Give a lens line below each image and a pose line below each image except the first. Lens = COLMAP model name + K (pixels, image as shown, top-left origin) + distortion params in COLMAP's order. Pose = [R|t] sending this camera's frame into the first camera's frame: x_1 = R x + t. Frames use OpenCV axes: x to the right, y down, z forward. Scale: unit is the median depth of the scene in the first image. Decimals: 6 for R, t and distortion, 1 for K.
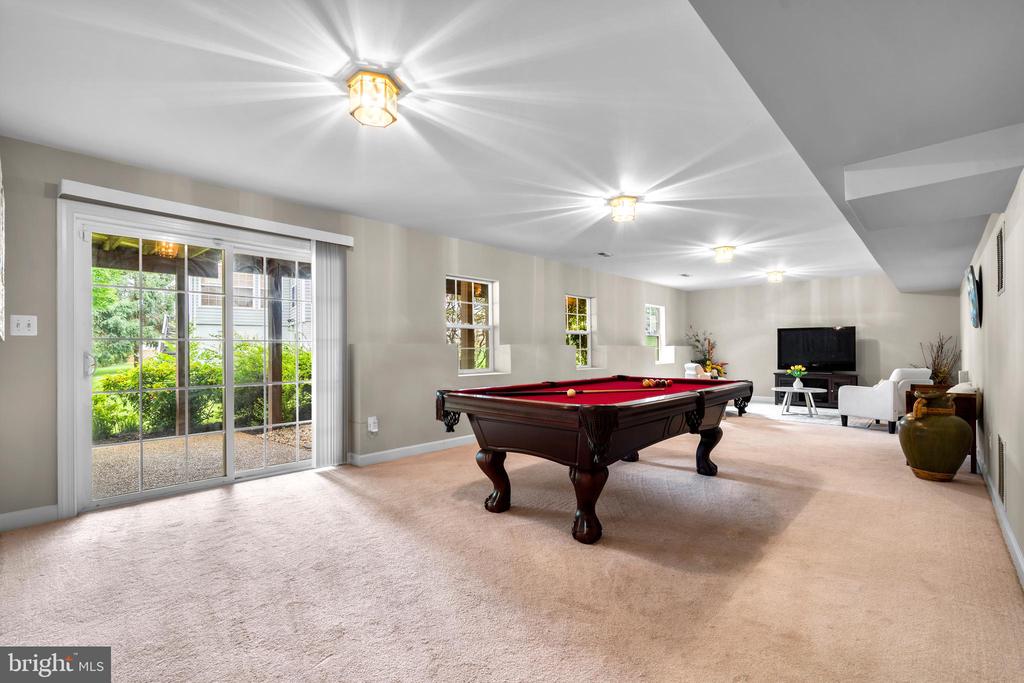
lens RADIAL K [[464.1, 0, 512.0], [0, 464.1, 341.5], [0, 0, 1]] dist [0.000171, 0.000052]
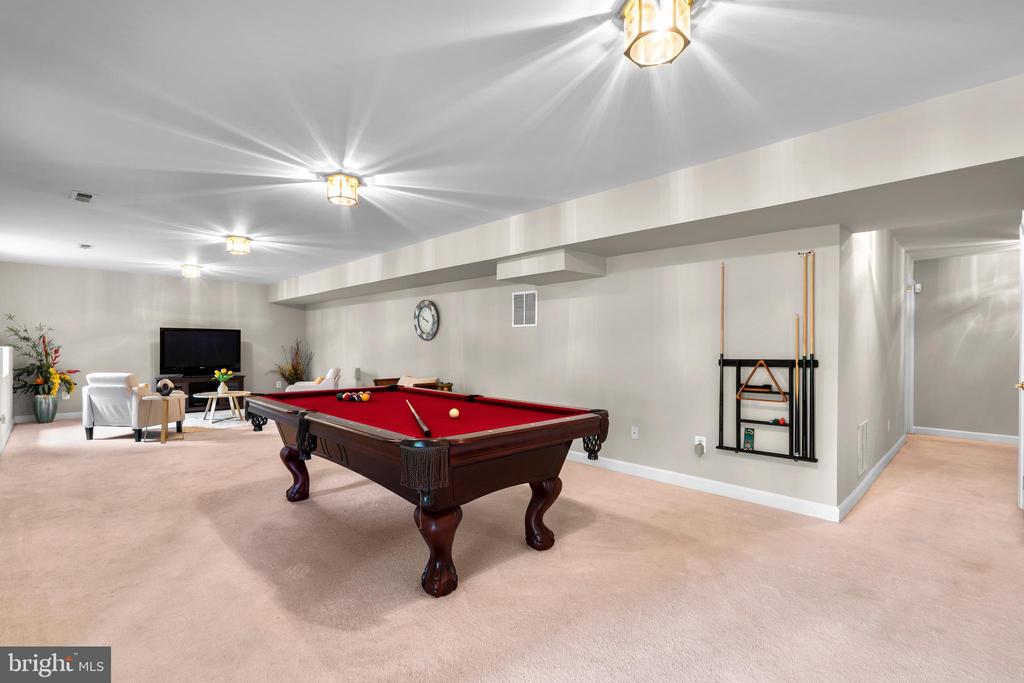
lens RADIAL K [[464.1, 0, 512.0], [0, 464.1, 341.5], [0, 0, 1]] dist [0.000171, 0.000052]
pose [[0.053149, 0.011024, 0.998526, -0.528050], [-0.019309, 0.999763, -0.010010, -0.011967], [-0.998400, -0.018749, 0.053349, 0.606810]]
